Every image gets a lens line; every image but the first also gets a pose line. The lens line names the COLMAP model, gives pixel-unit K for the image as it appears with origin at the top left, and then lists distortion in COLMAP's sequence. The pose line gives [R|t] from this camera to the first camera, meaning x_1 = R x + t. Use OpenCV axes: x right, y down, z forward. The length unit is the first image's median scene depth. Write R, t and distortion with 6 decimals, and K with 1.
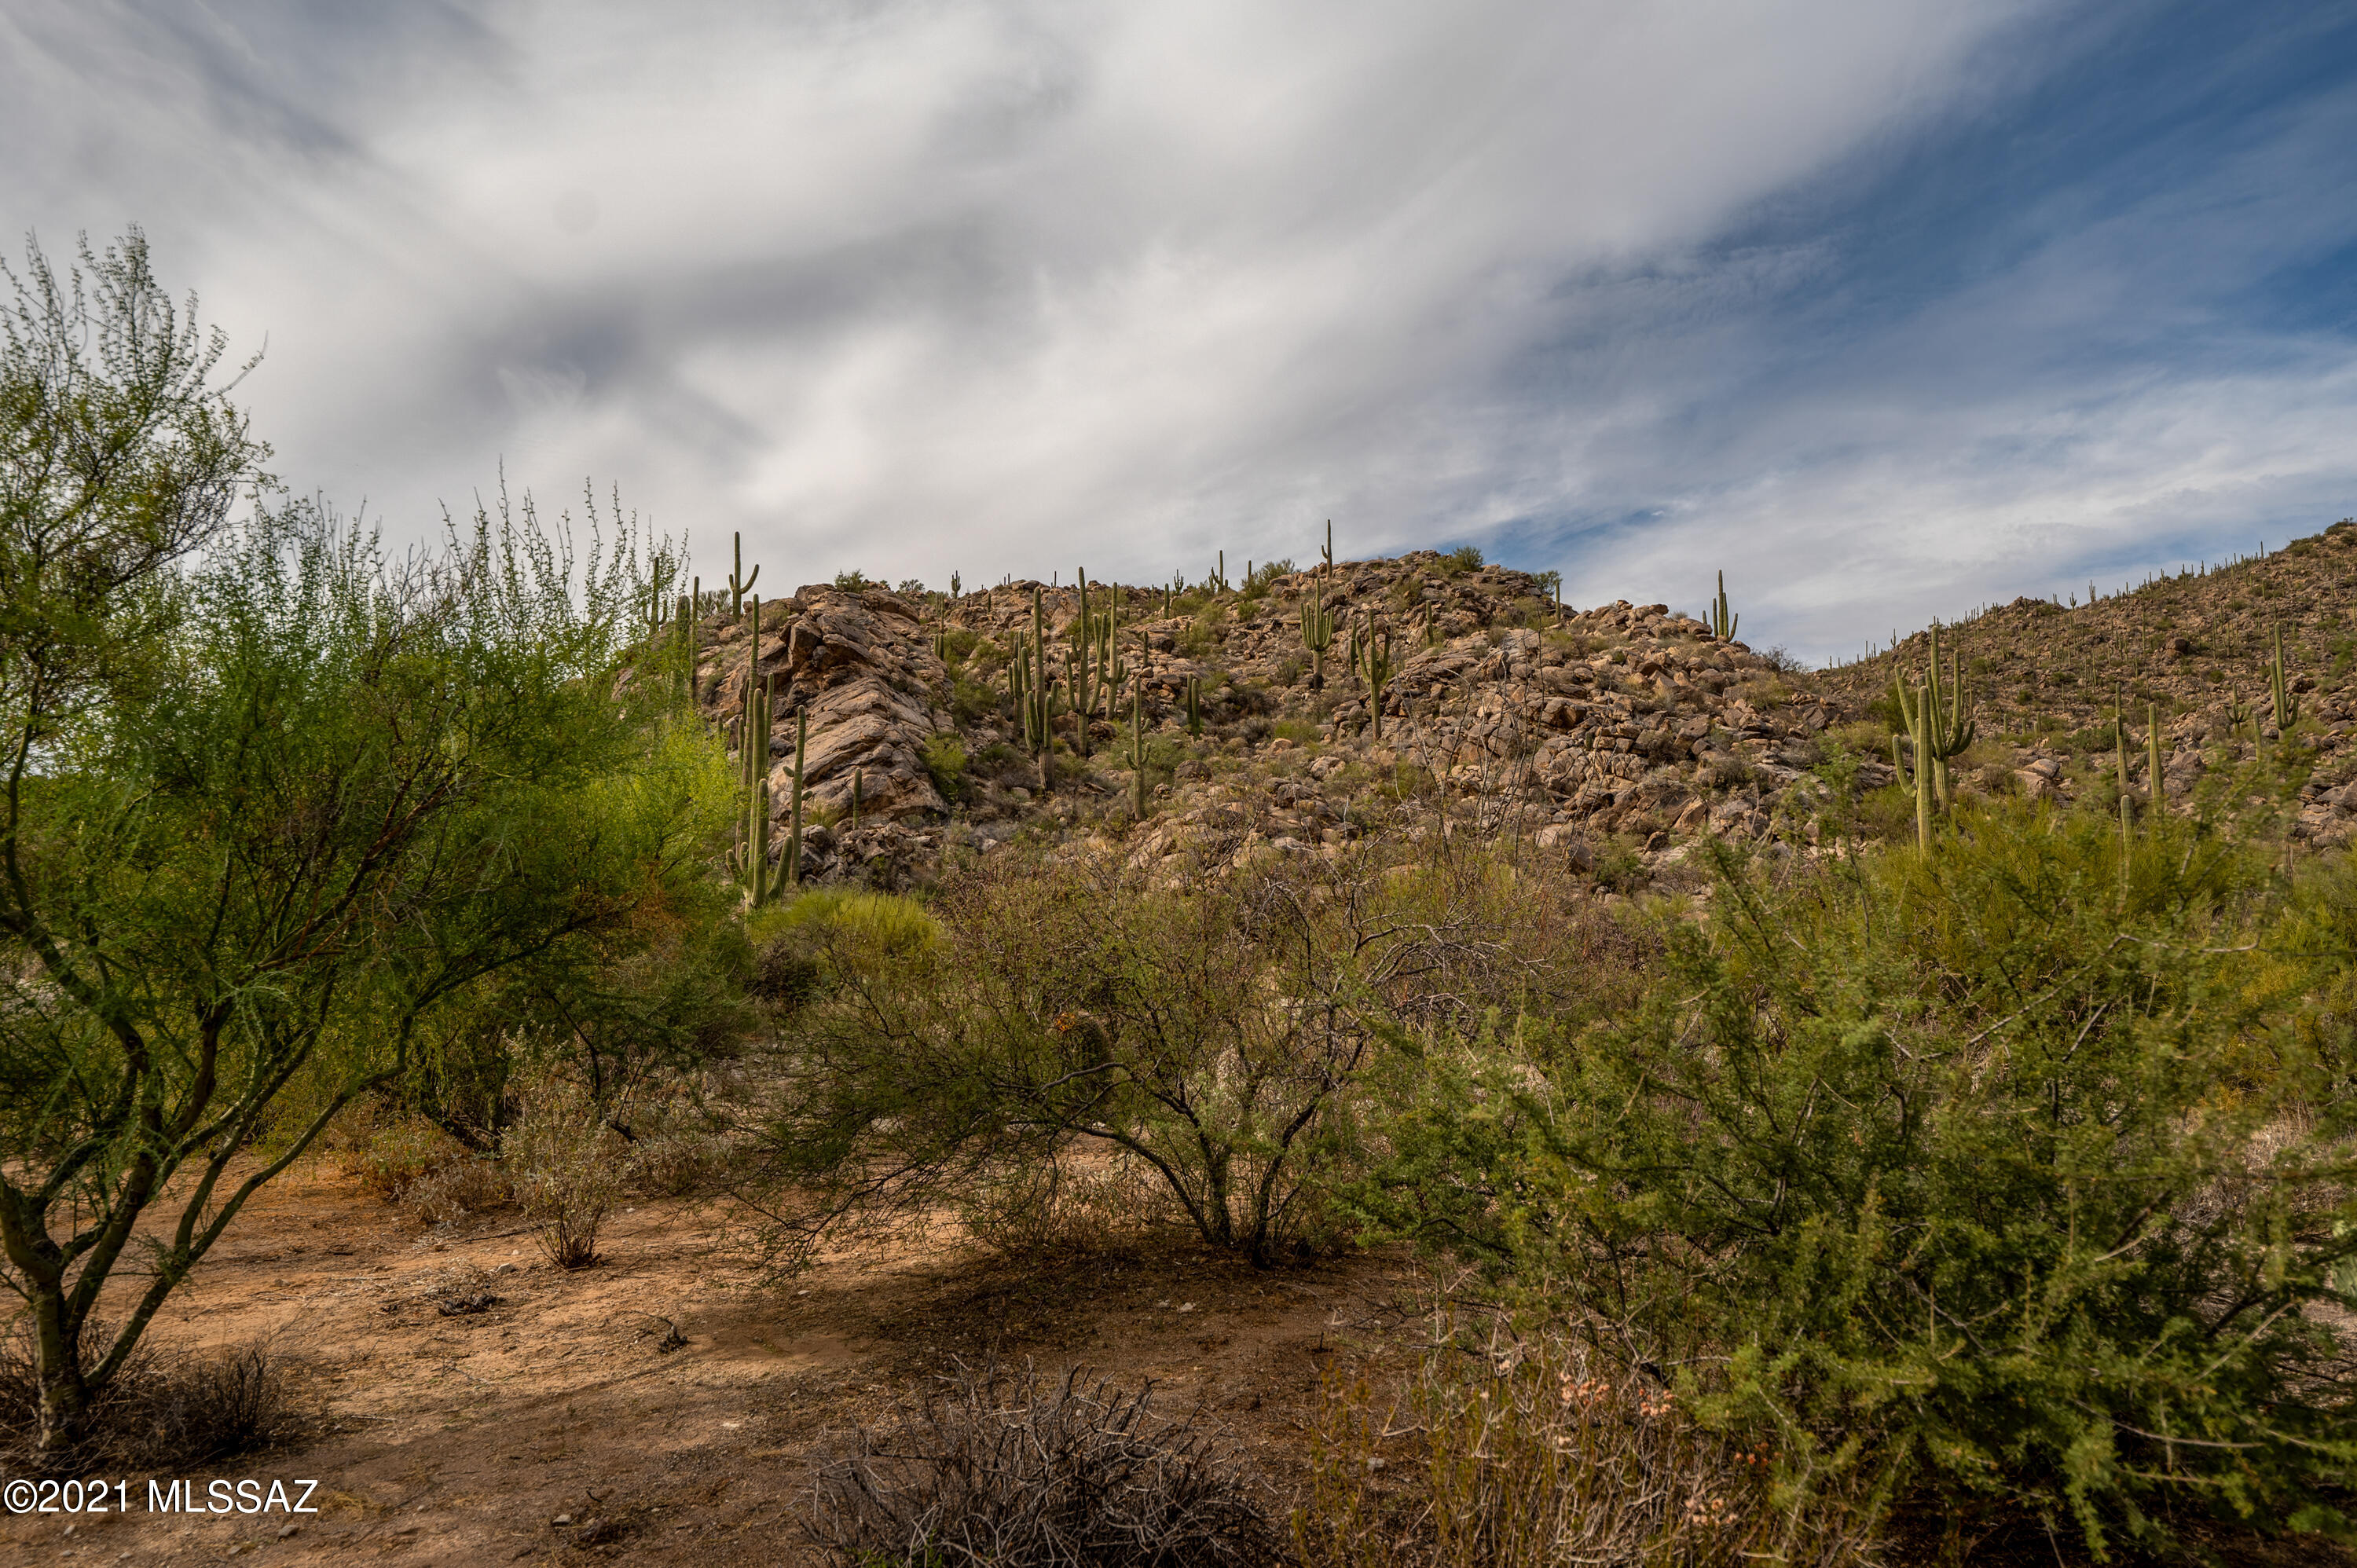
lens RADIAL K [[1557.5, 0, 1183.4], [0, 1557.5, 802.9], [0, 0, 1]] dist [-0.006500, 0.002869]
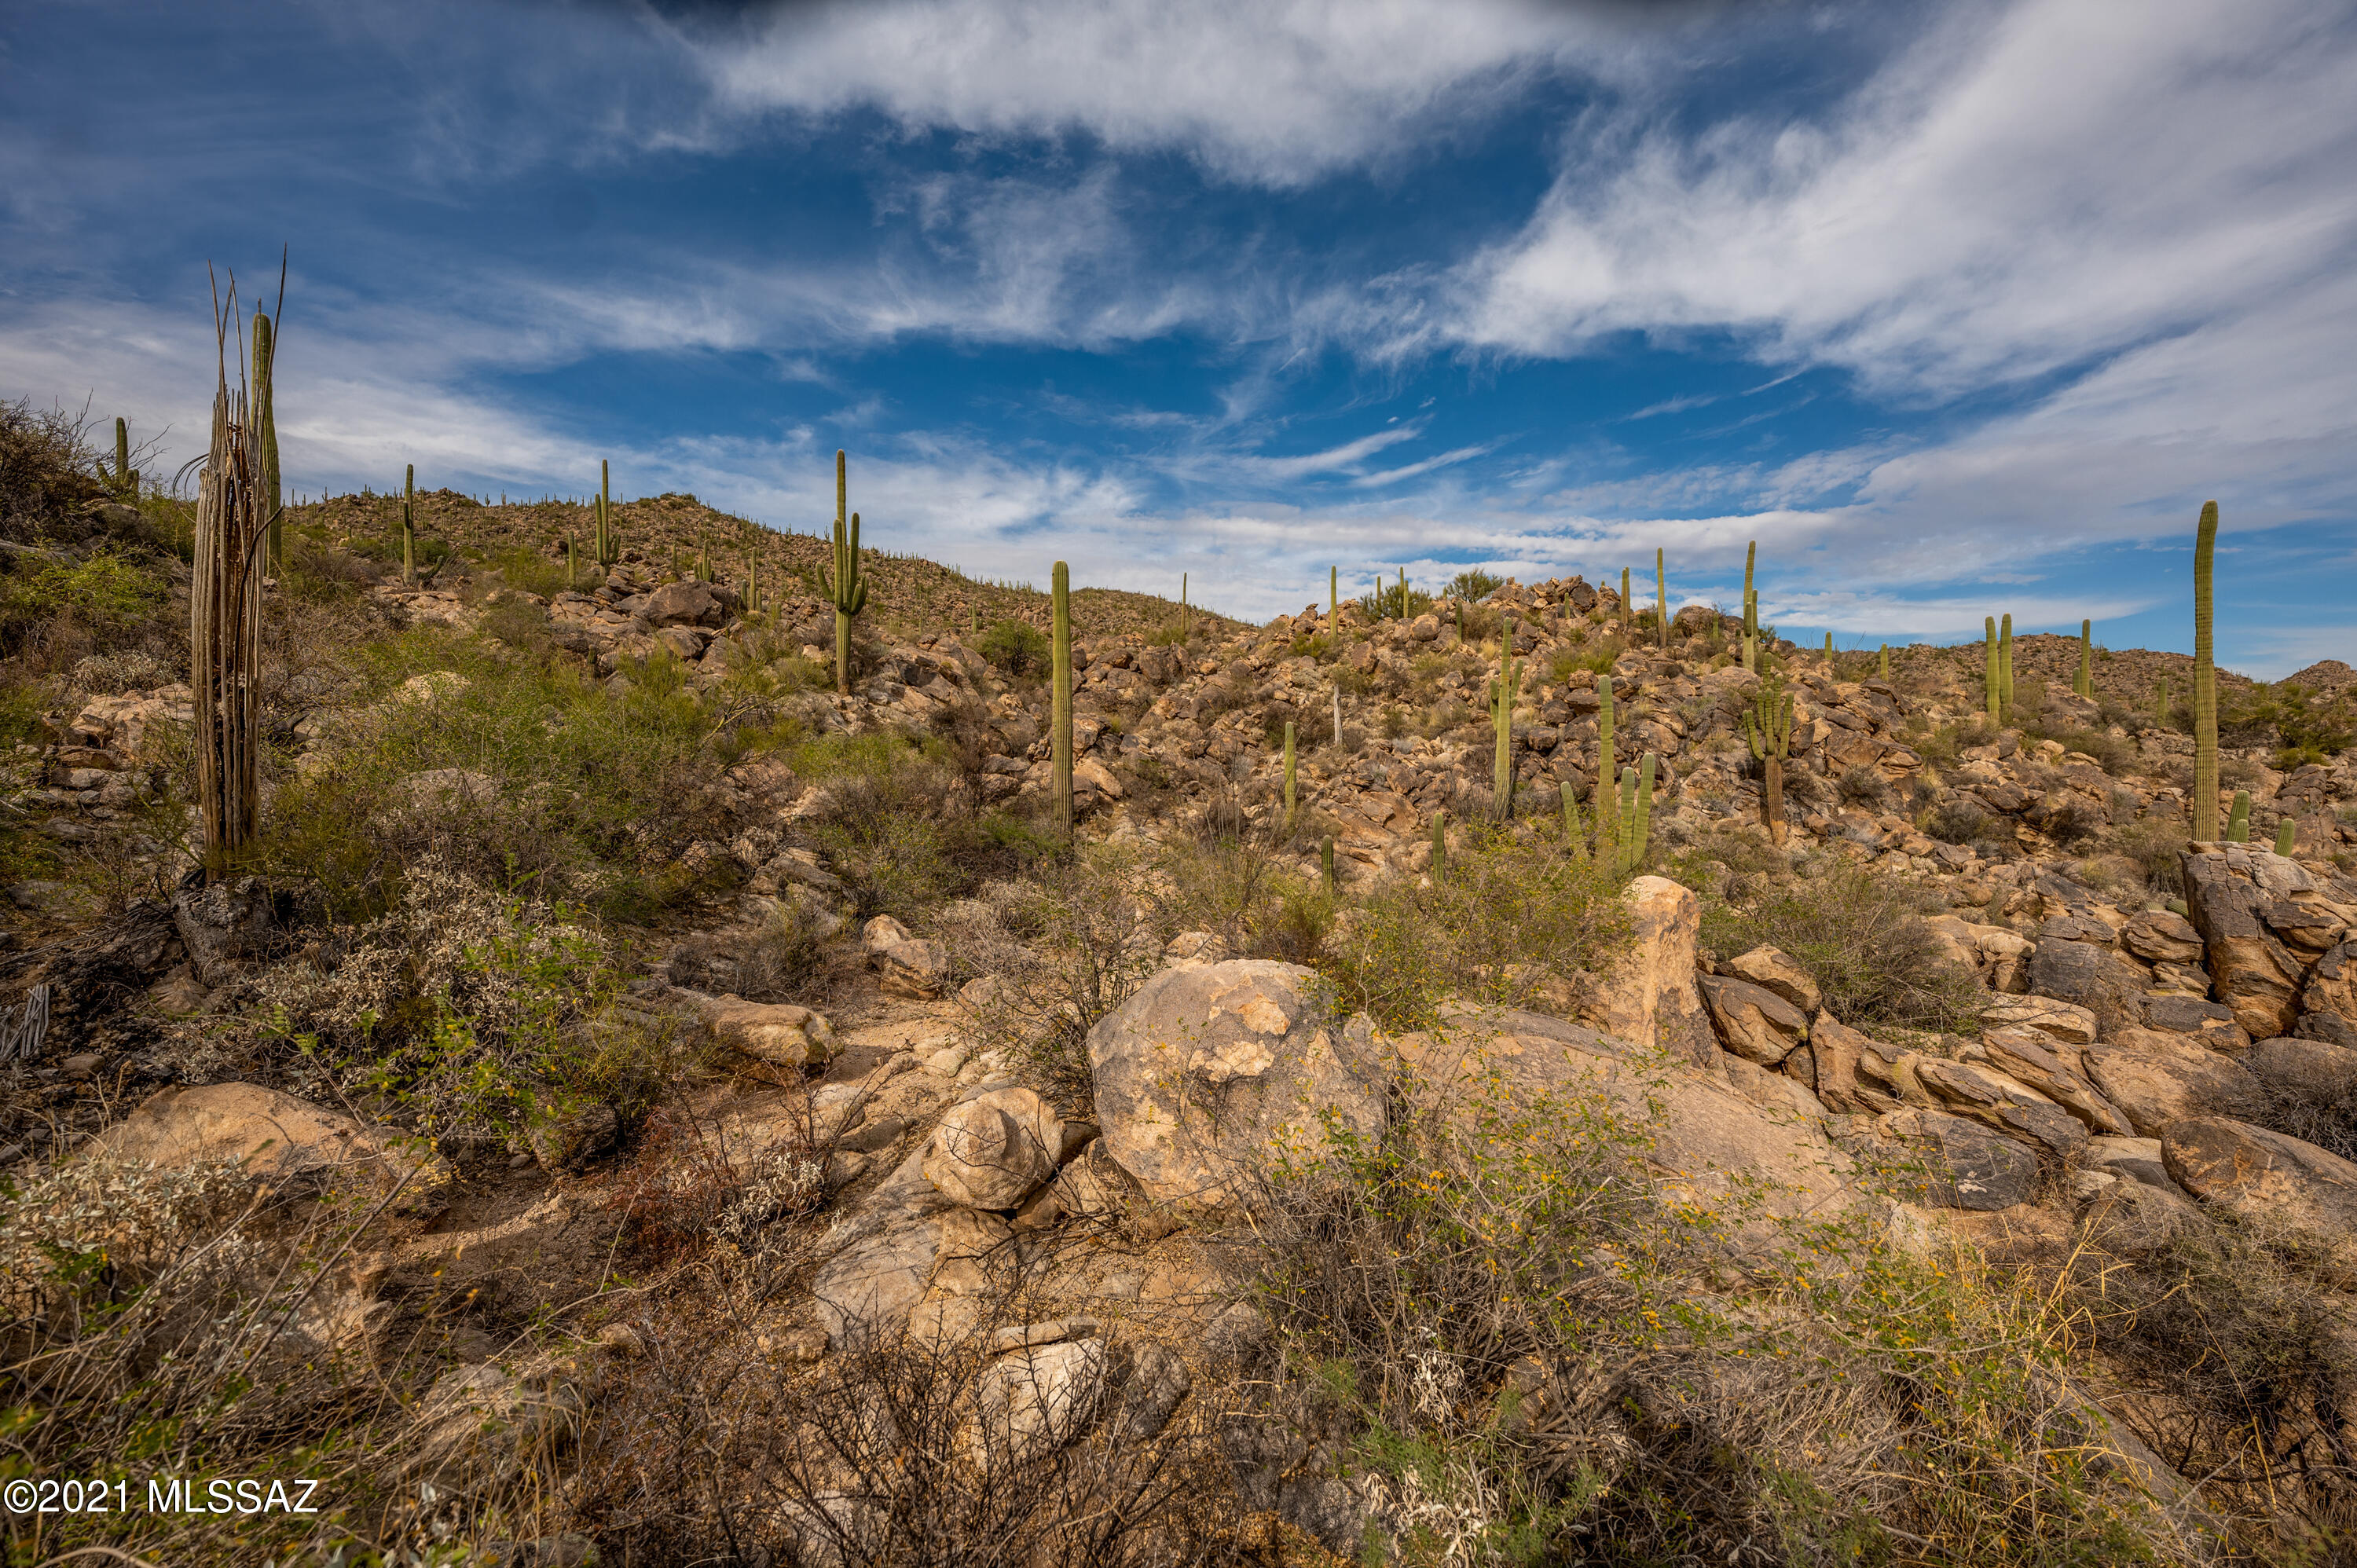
lens RADIAL K [[948.4, 0, 1178.5], [0, 948.4, 797.5], [0, 0, 1]] dist [0.000700, 0.000015]
pose [[0.415774, -0.028184, 0.909031, 0.416745], [-0.100603, 0.991960, 0.076769, 0.024728], [-0.903887, -0.123370, 0.409596, 0.546501]]
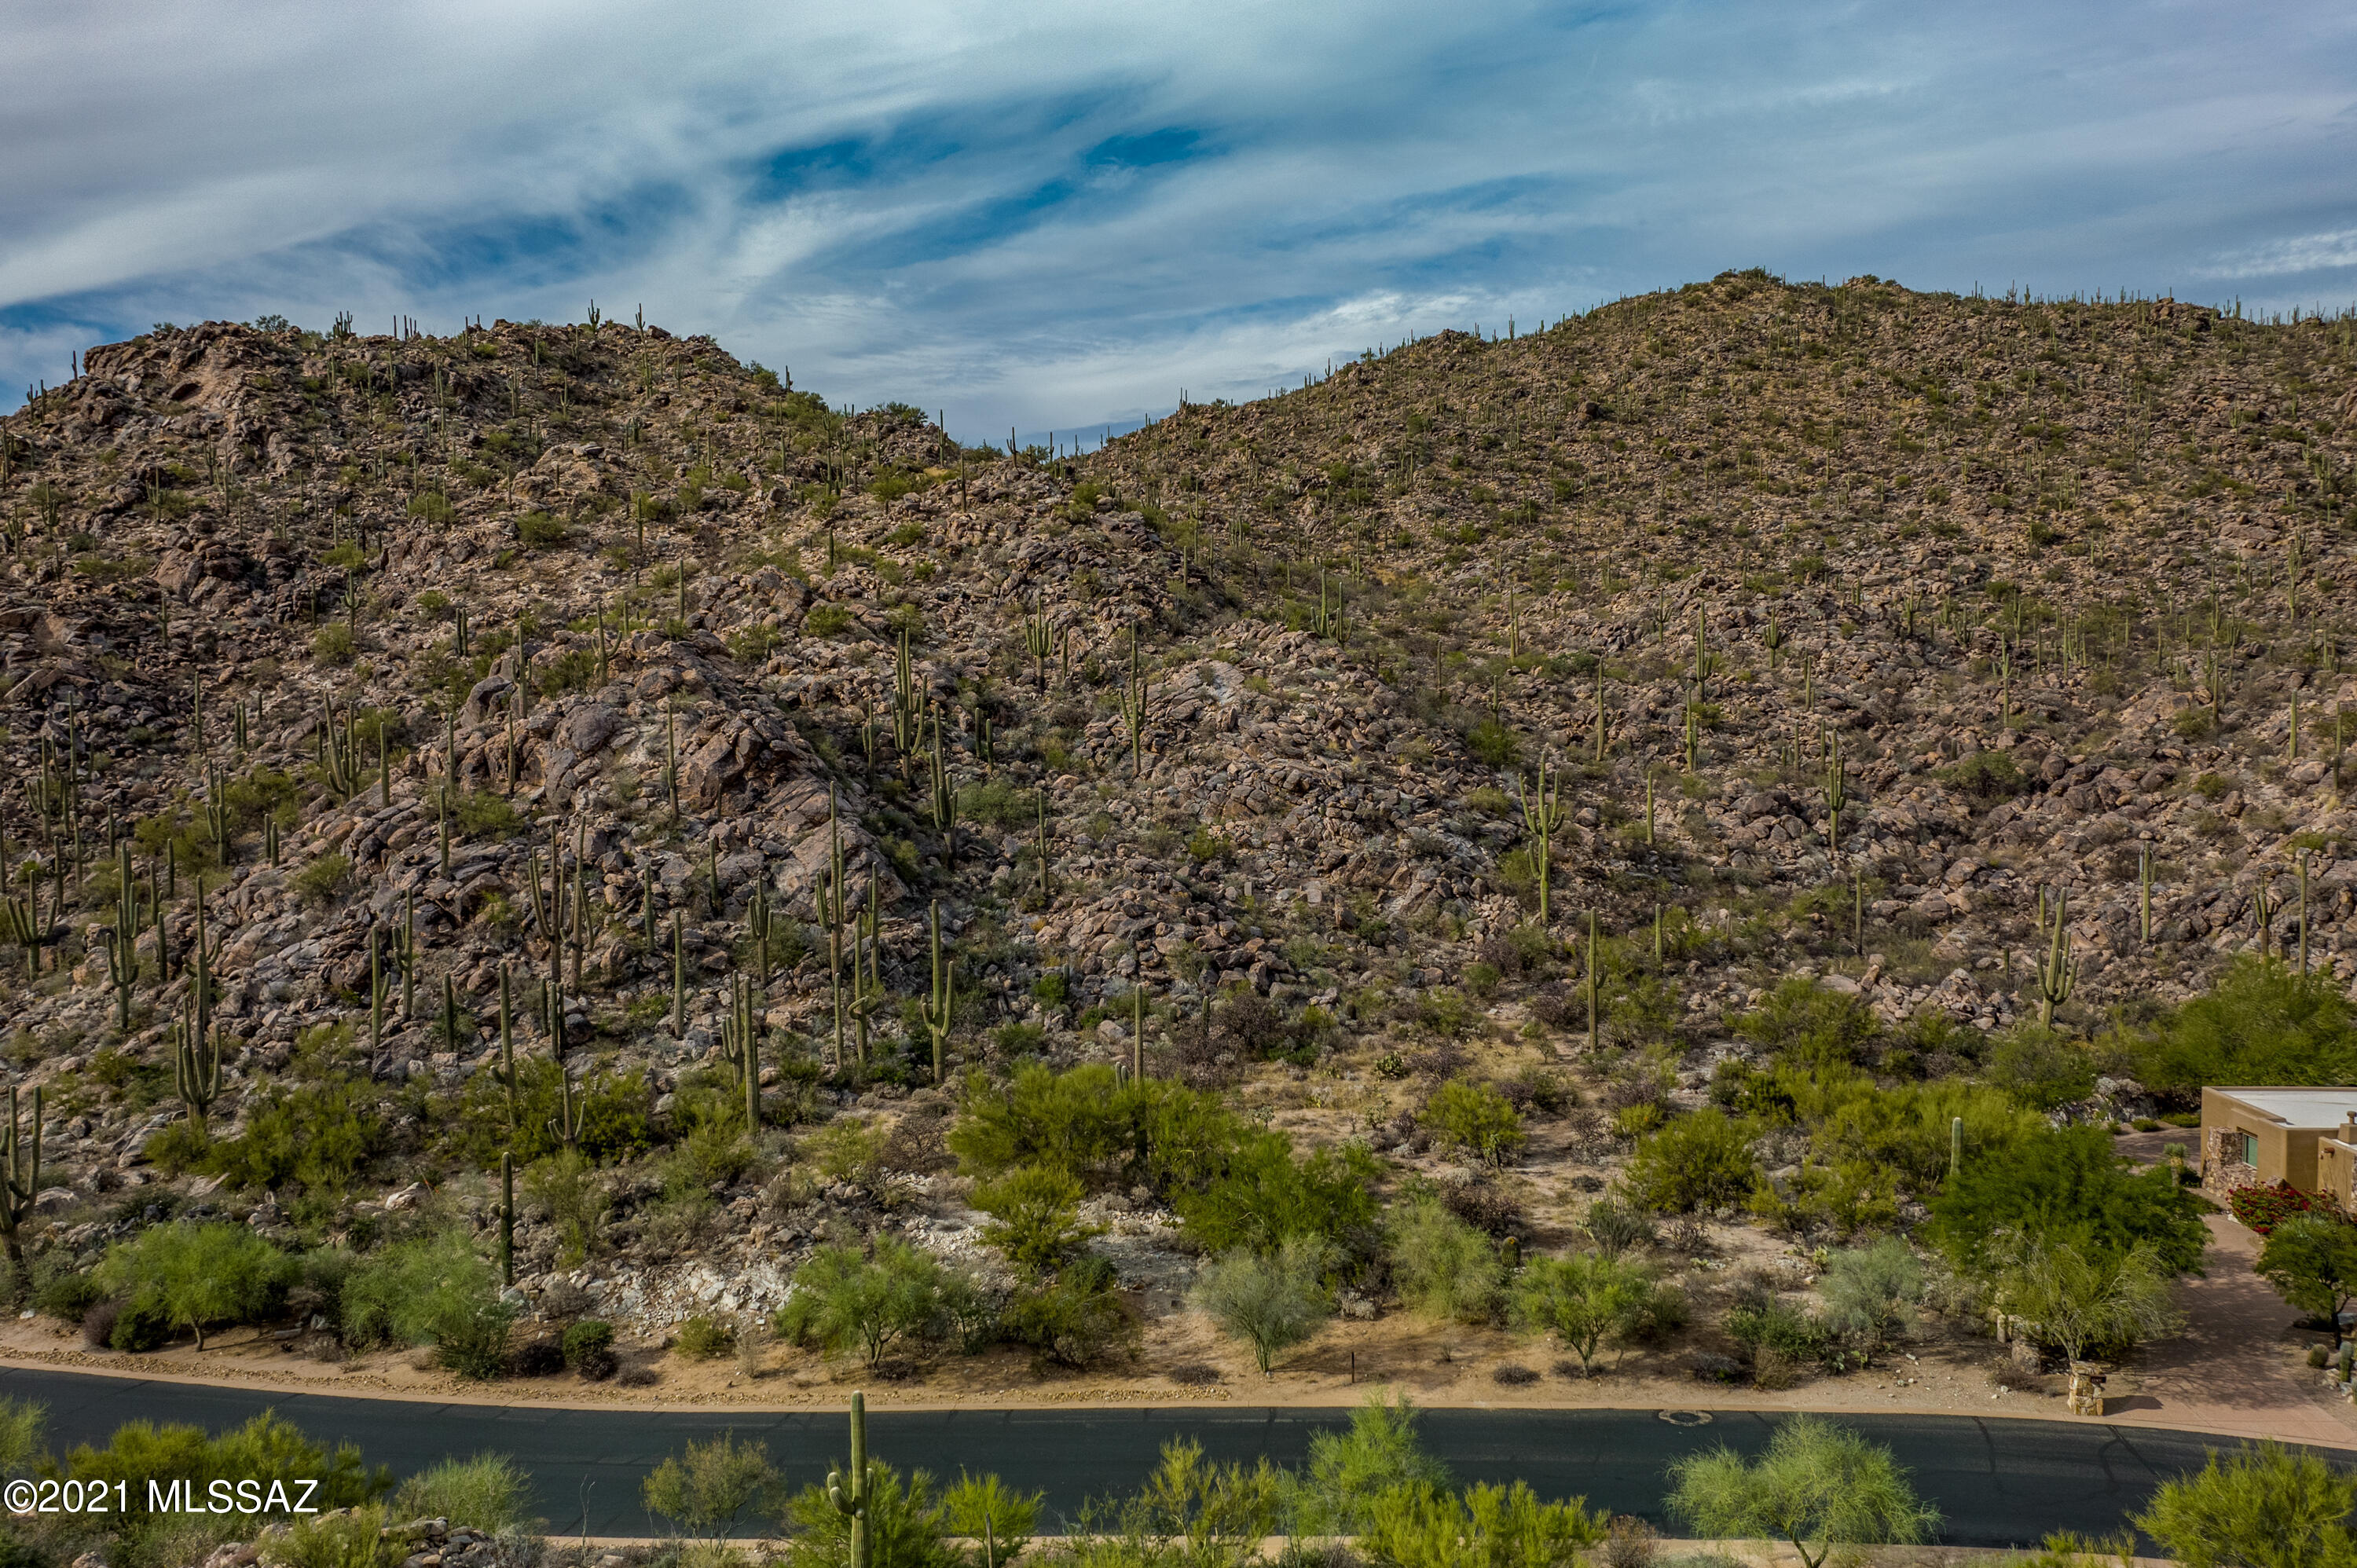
lens RADIAL K [[1892.0, 0, 1178.5], [0, 1892.0, 784.0], [0, 0, 1]] dist [0.022590, -0.003686]
pose [[0.929991, -0.043139, 0.365042, -0.453966], [-0.018986, 0.986127, 0.164906, -0.313425], [-0.367091, -0.160292, 0.916270, -0.507543]]
